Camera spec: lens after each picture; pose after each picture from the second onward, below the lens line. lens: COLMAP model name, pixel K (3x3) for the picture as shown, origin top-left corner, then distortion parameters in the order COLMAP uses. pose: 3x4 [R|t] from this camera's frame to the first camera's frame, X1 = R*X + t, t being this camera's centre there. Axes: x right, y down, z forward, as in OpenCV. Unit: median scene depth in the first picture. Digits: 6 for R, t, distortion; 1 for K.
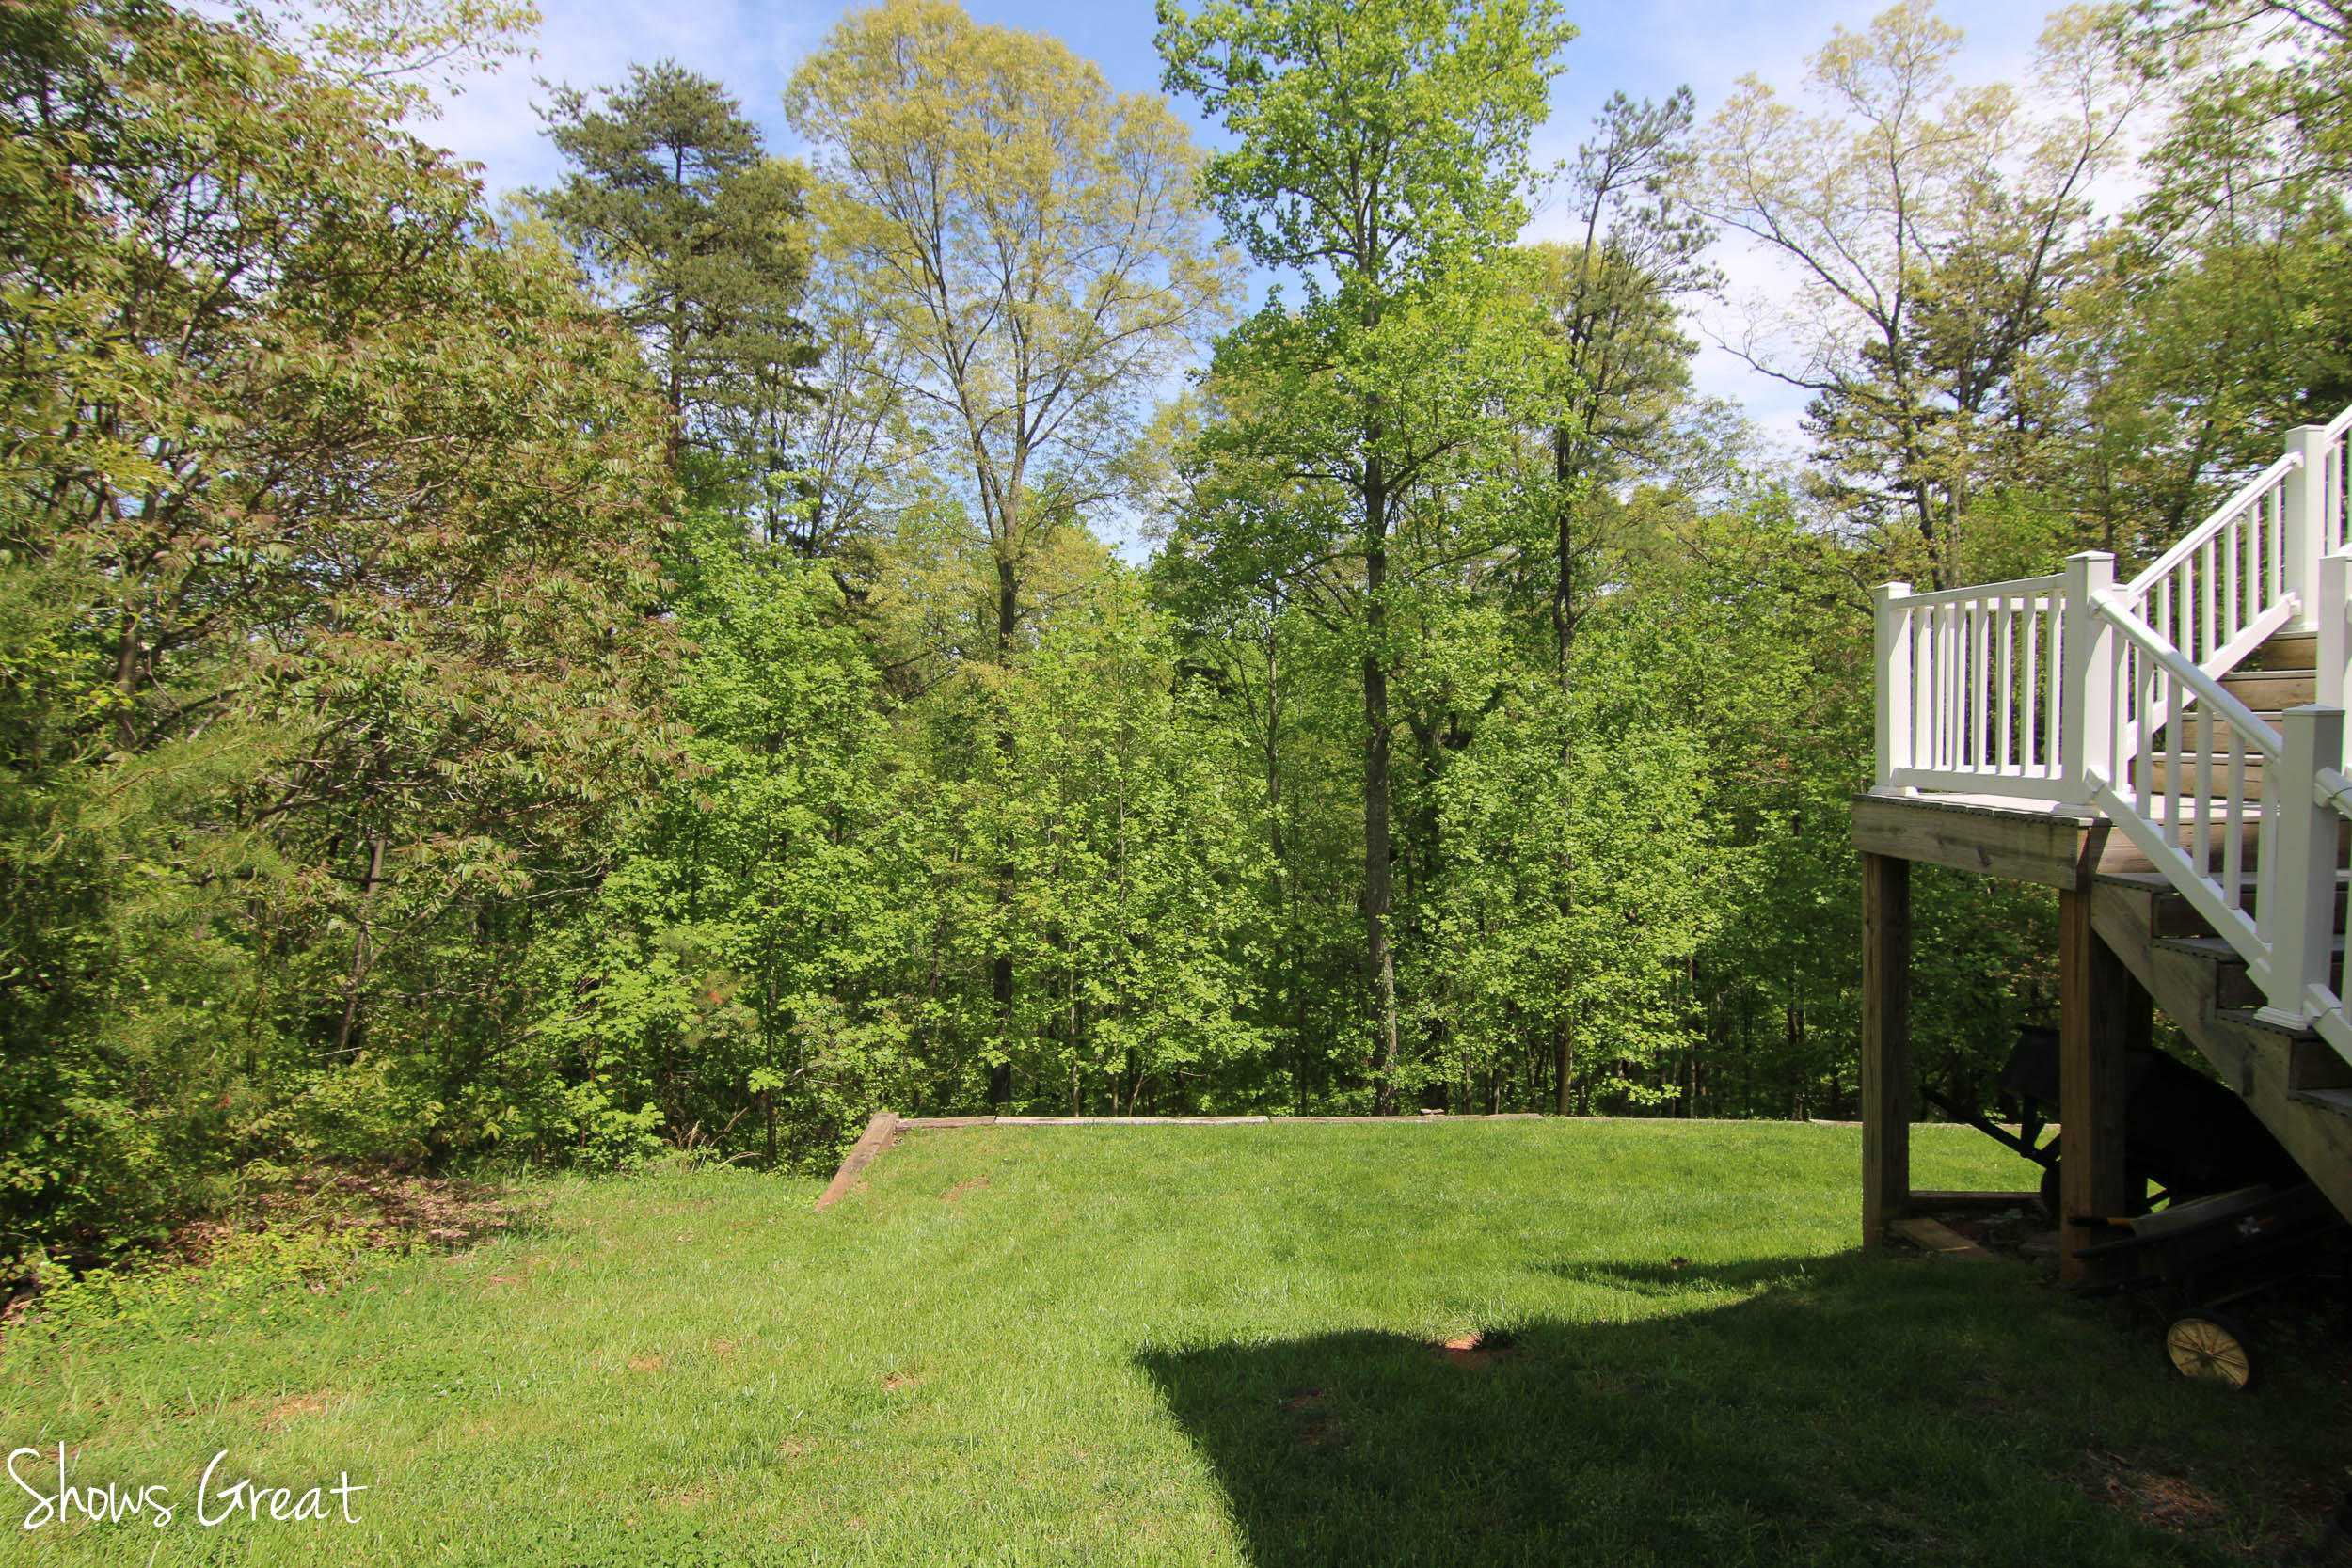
lens RADIAL K [[1183.0, 0, 1180.4], [0, 1183.0, 781.4], [0, 0, 1]] dist [-0.010119, -0.008843]
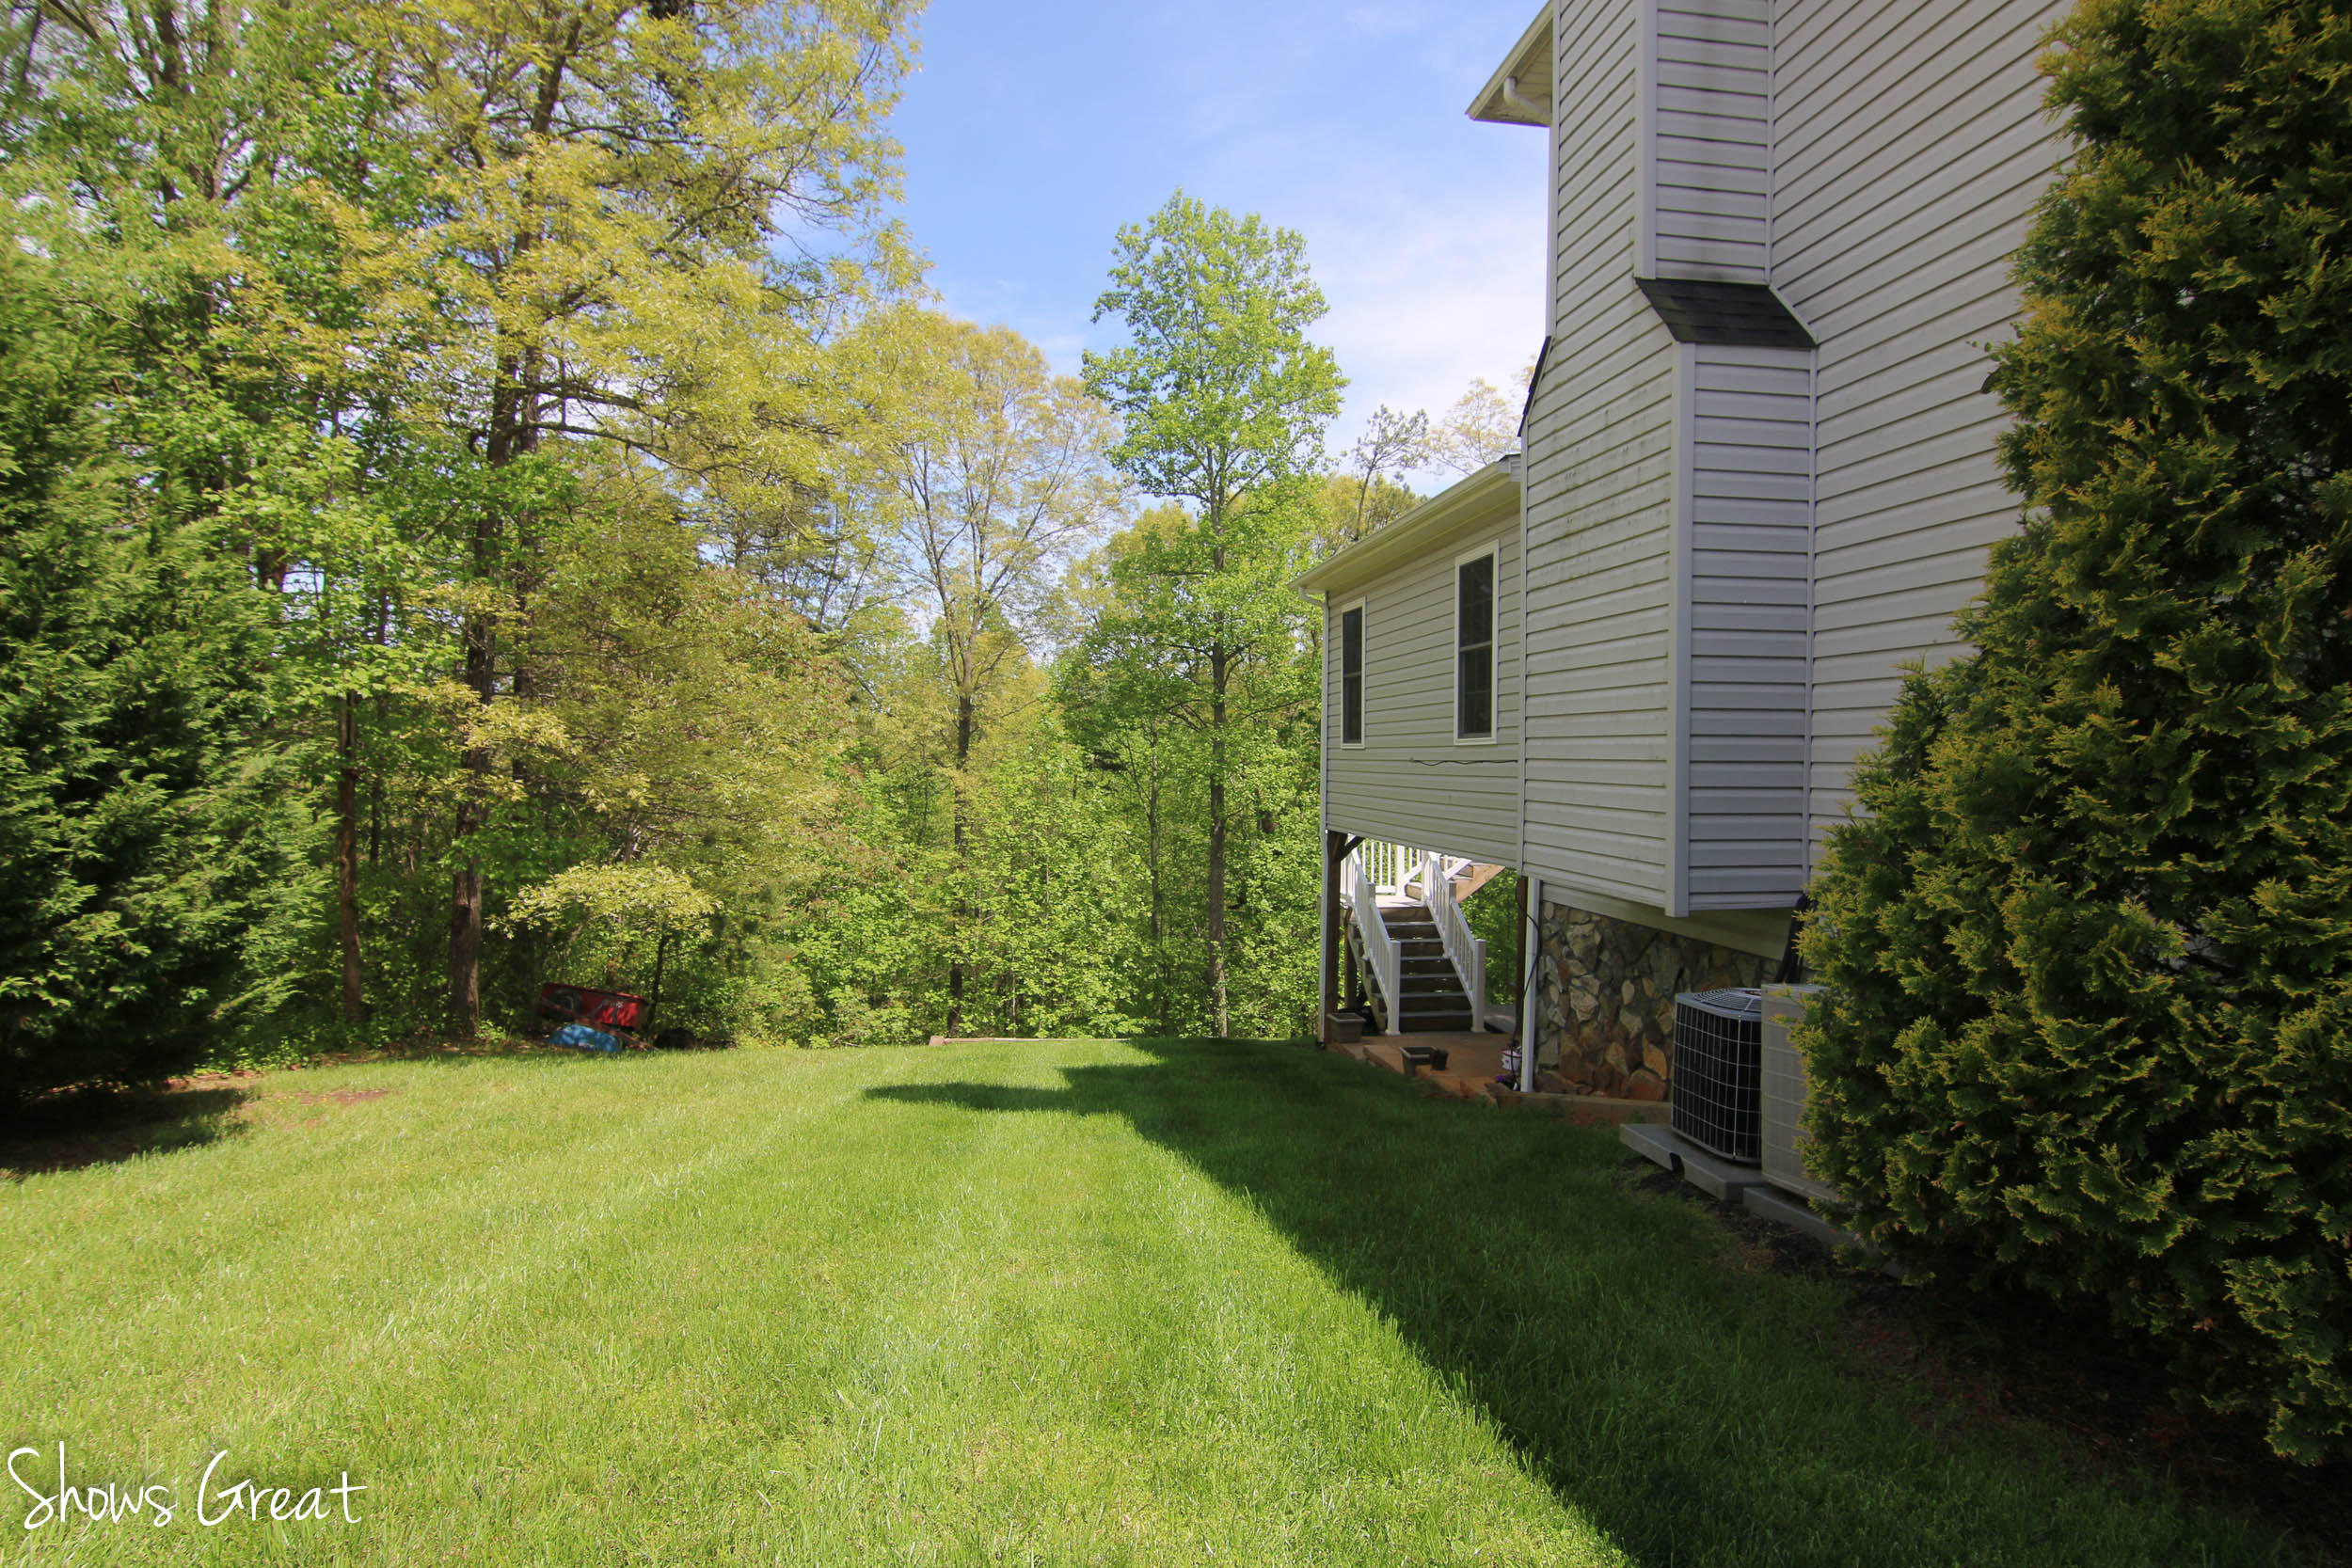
lens RADIAL K [[1183.0, 0, 1171.4], [0, 1183.0, 787.4], [0, 0, 1]] dist [-0.010119, -0.008843]
pose [[0.996220, 0.024241, 0.083410, -0.019653], [-0.022231, 0.999442, -0.024948, -0.052360], [-0.083968, 0.022999, 0.996203, -0.558586]]
